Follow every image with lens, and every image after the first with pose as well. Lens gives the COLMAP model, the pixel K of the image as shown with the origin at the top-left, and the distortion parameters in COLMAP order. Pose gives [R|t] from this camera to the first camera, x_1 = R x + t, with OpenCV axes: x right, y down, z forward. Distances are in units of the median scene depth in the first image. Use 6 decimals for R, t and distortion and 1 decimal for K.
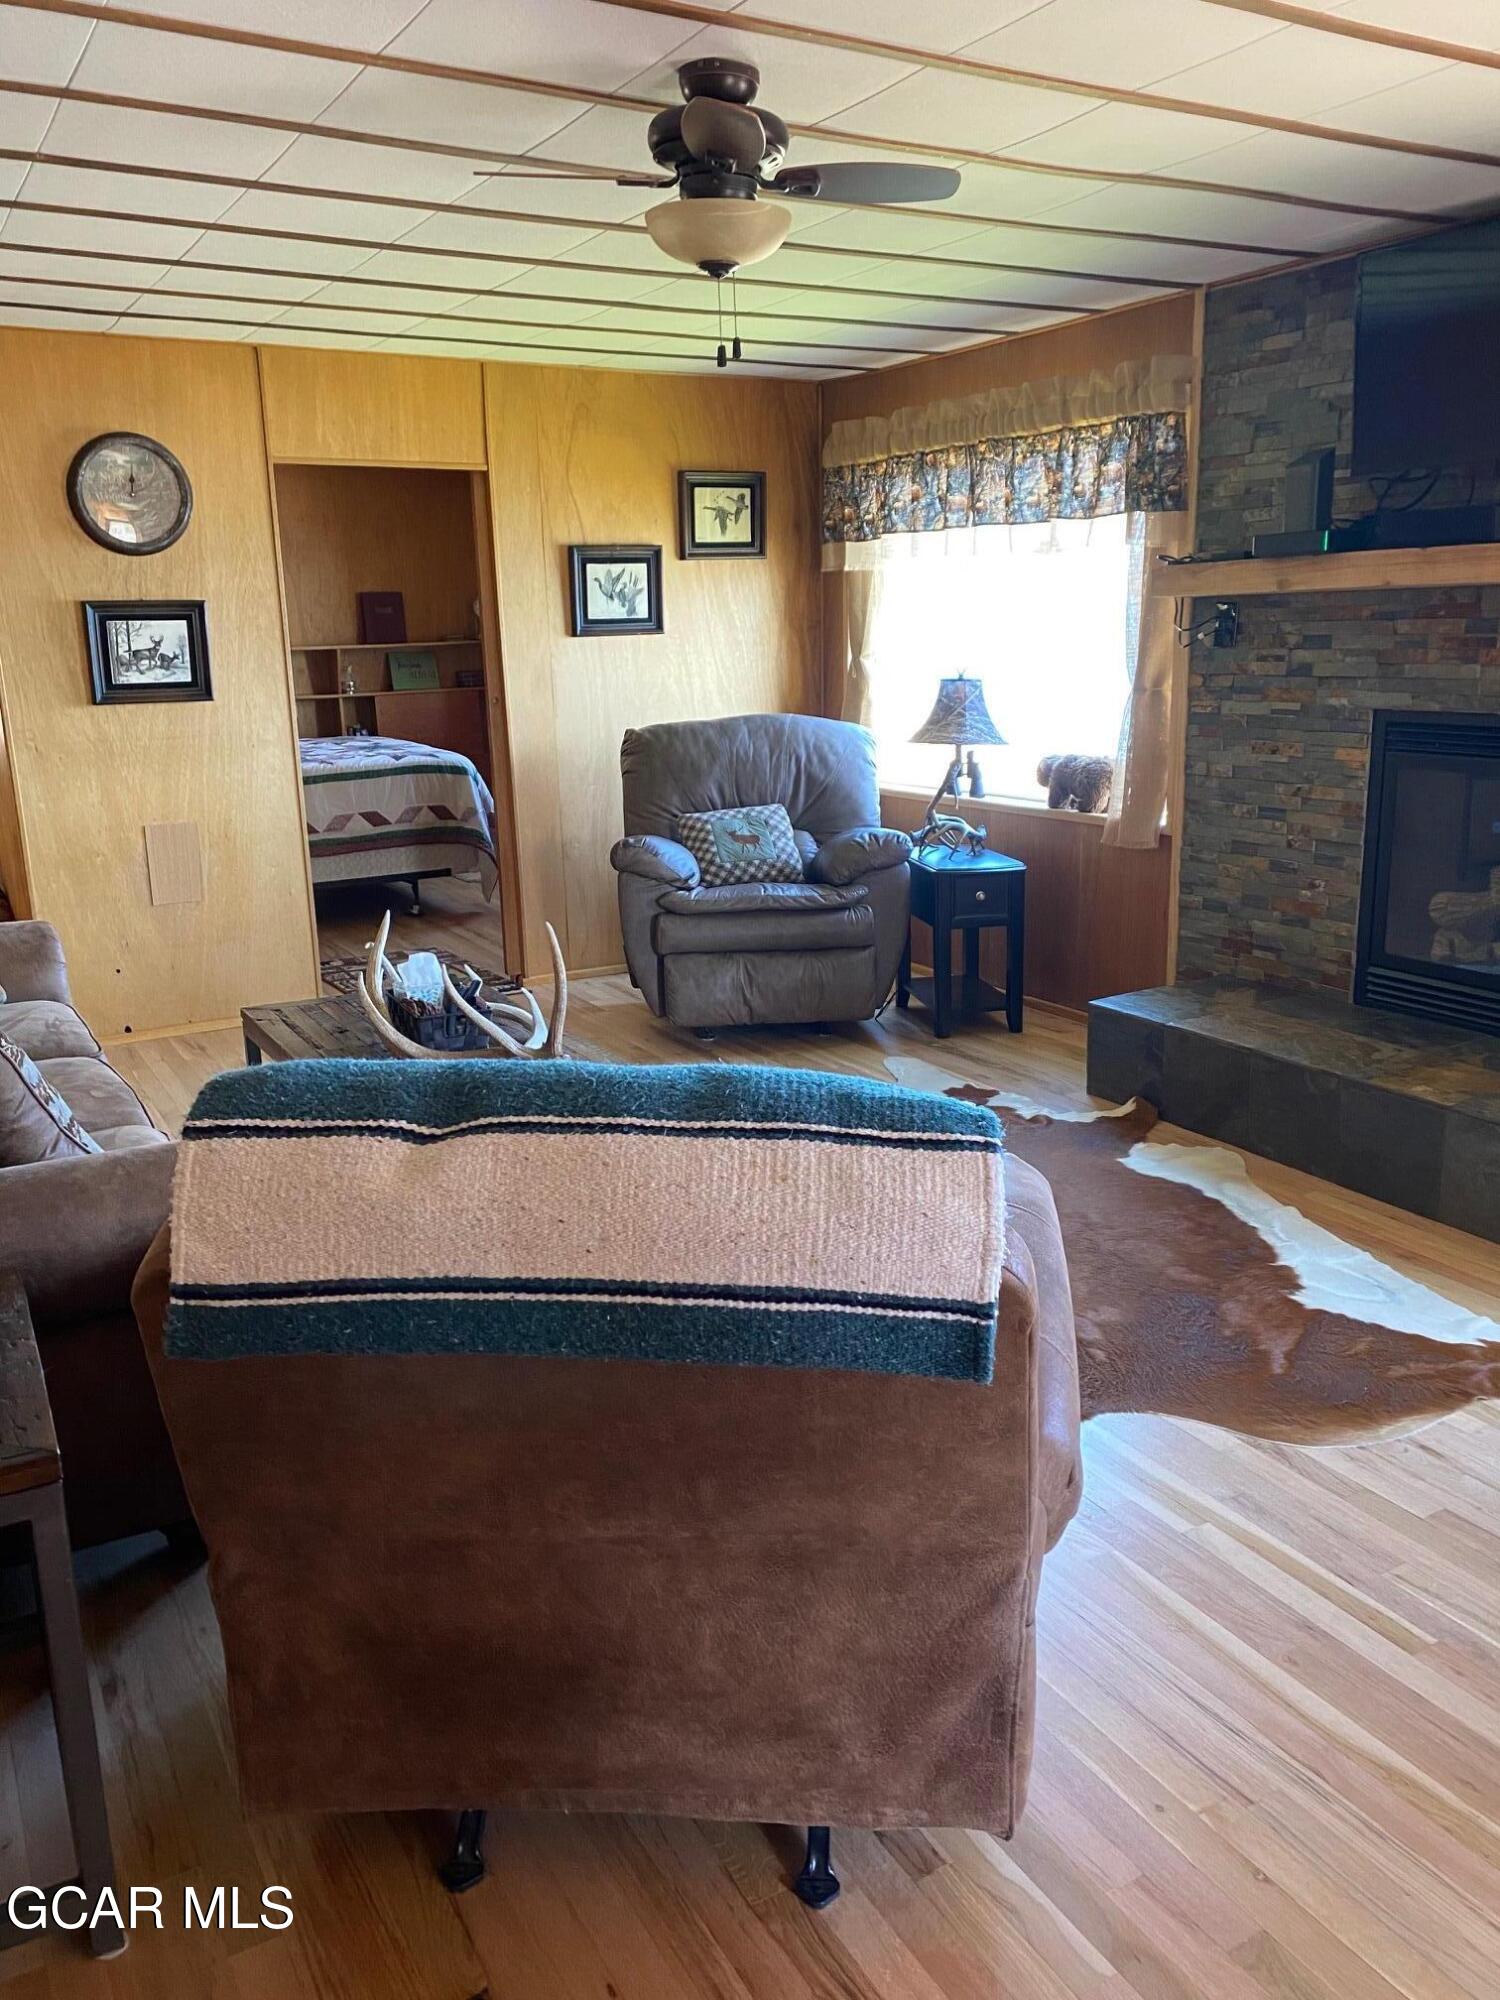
lens RADIAL K [[1541.0, 0, 750.2], [0, 1541.0, 1045.9], [0, 0, 1]] dist [0.099364, -0.141930]
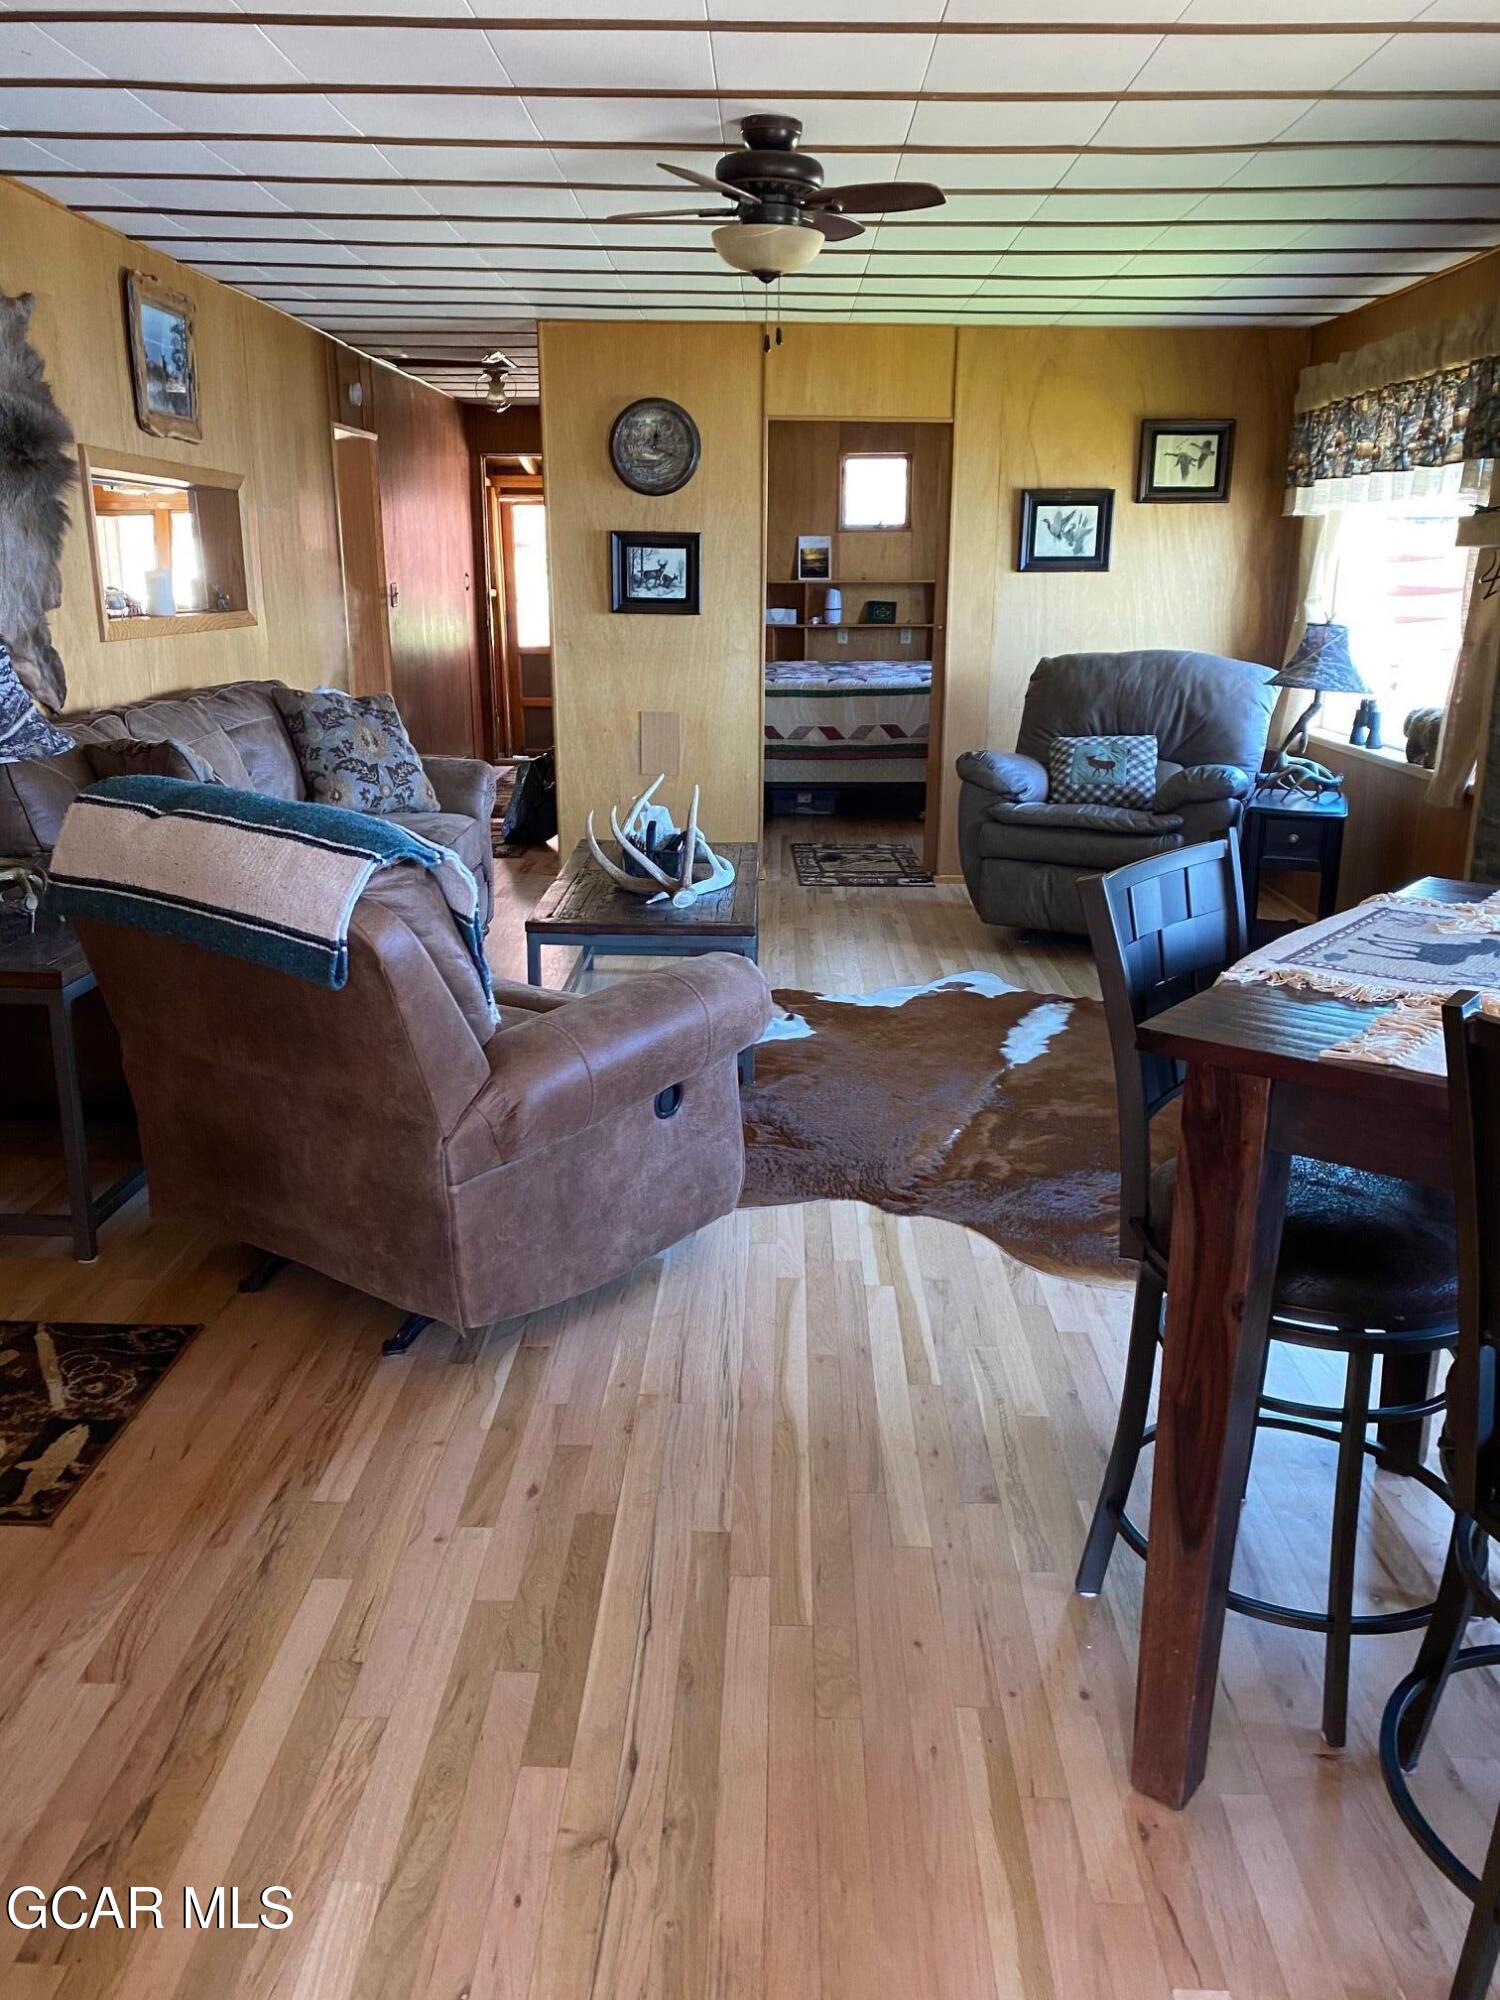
lens RADIAL K [[1562.5, 0, 750.0], [0, 1562.5, 1000.0], [0, 0, 1]] dist [0.106140, -0.181005]
pose [[0.860913, 0.166916, -0.480591, 0.359399], [-0.166661, 0.985051, 0.043572, 0.020650], [0.480680, 0.042584, 0.875862, -0.065129]]
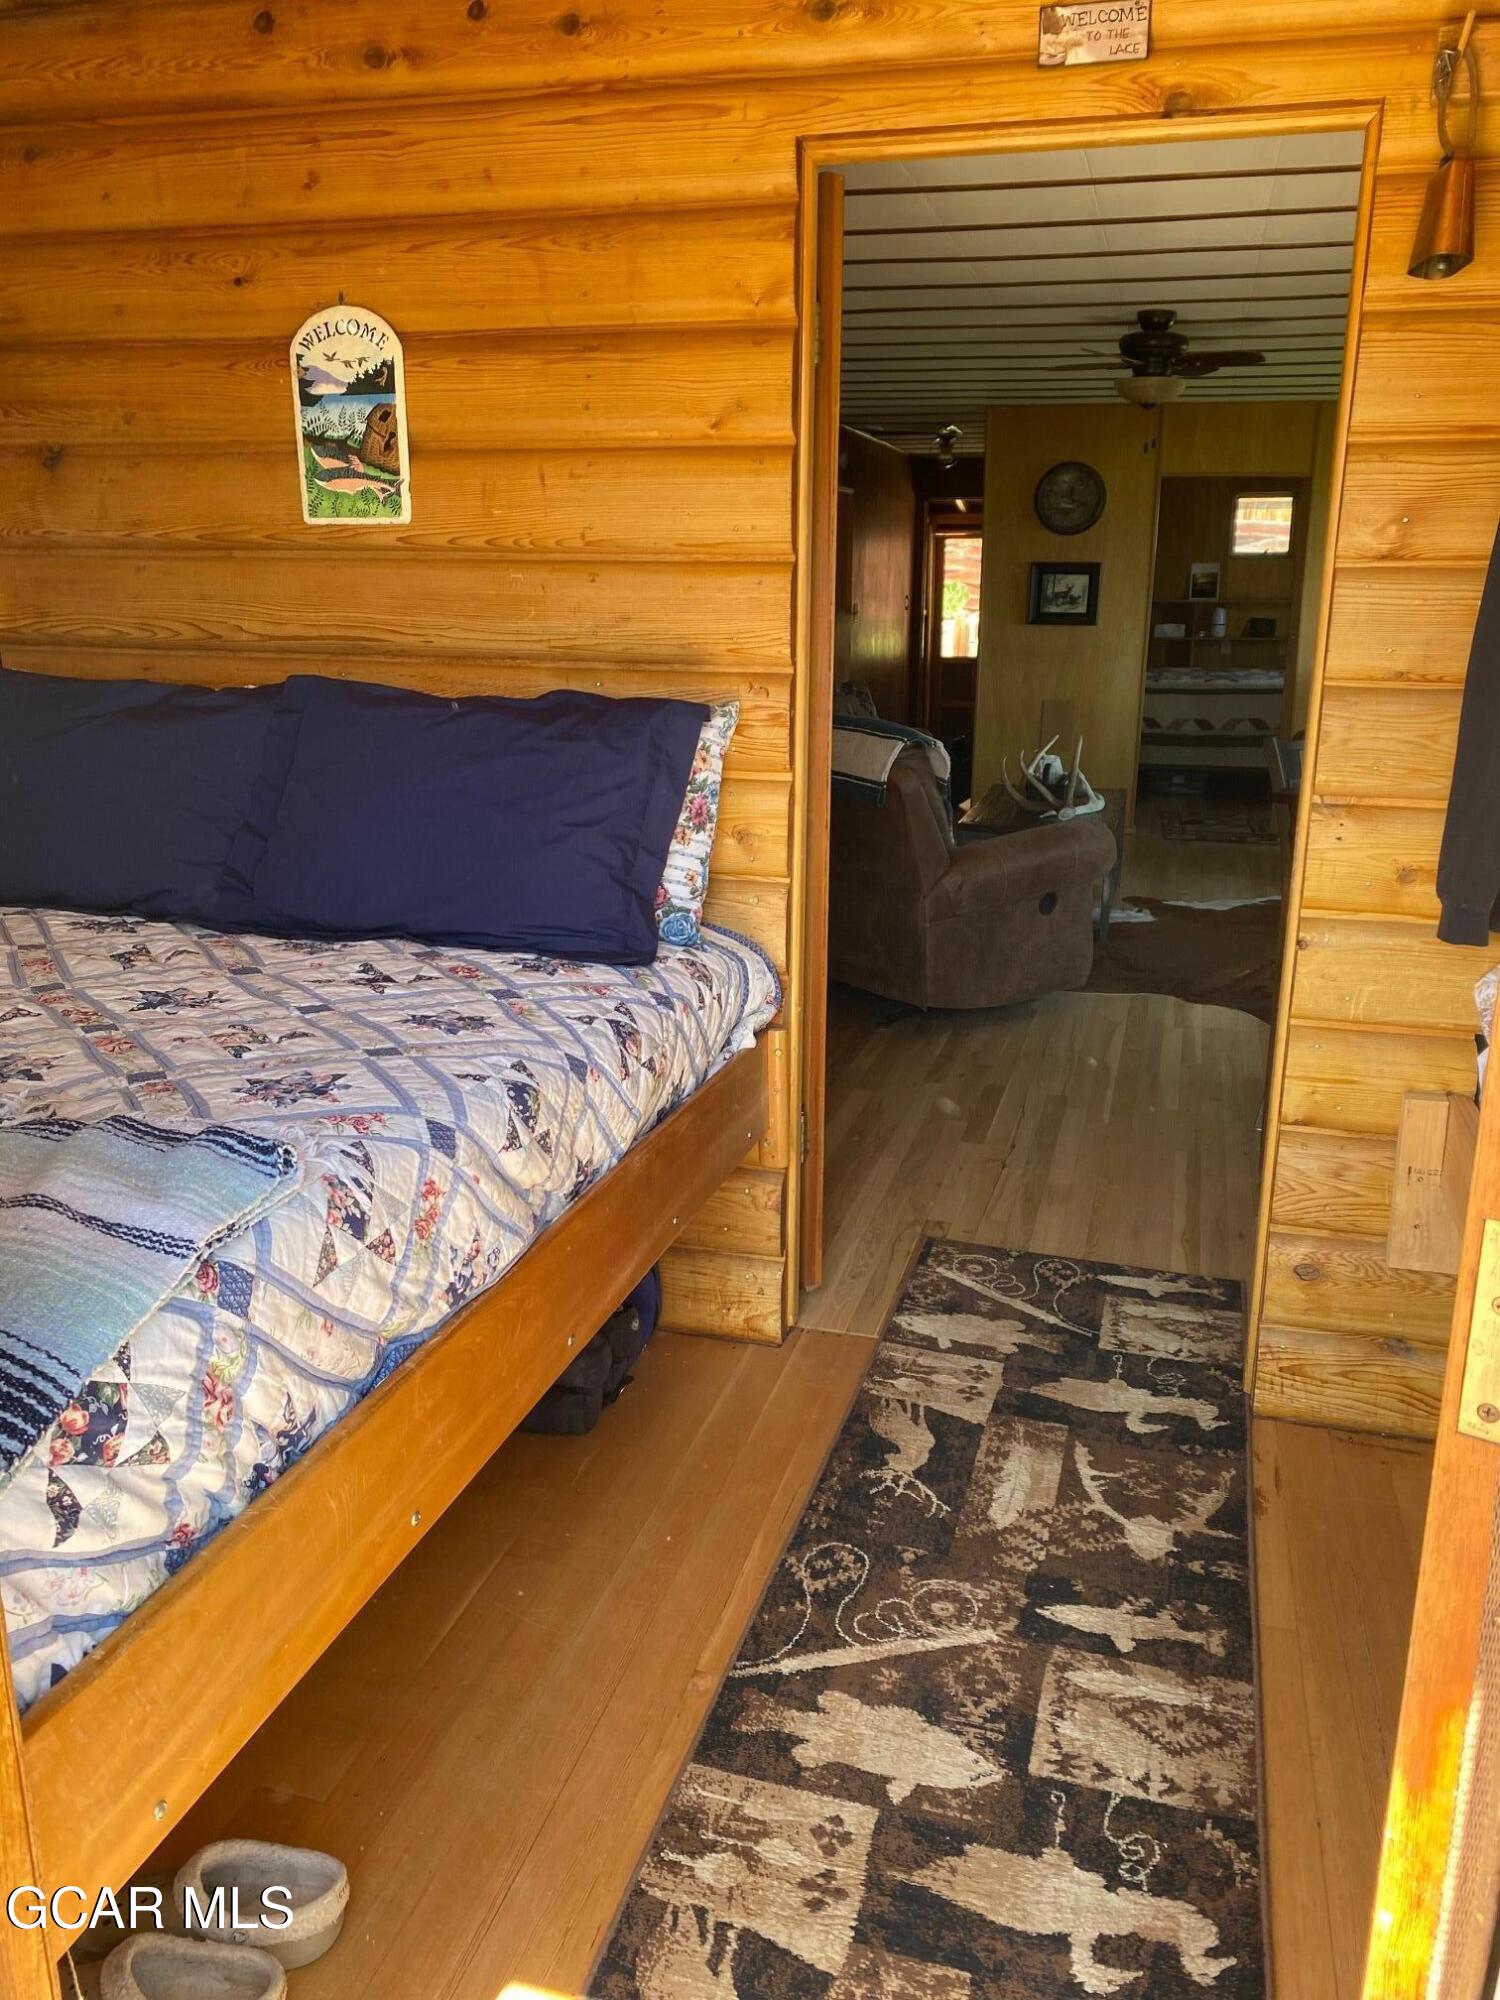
lens RADIAL K [[1562.5, 0, 750.0], [0, 1562.5, 1000.0], [0, 0, 1]] dist [0.106140, -0.181005]
pose [[0.708826, 0.211914, -0.672799, 0.607430], [-0.218460, 0.972861, 0.076268, 0.113965], [0.670702, 0.092919, 0.735884, -0.419402]]
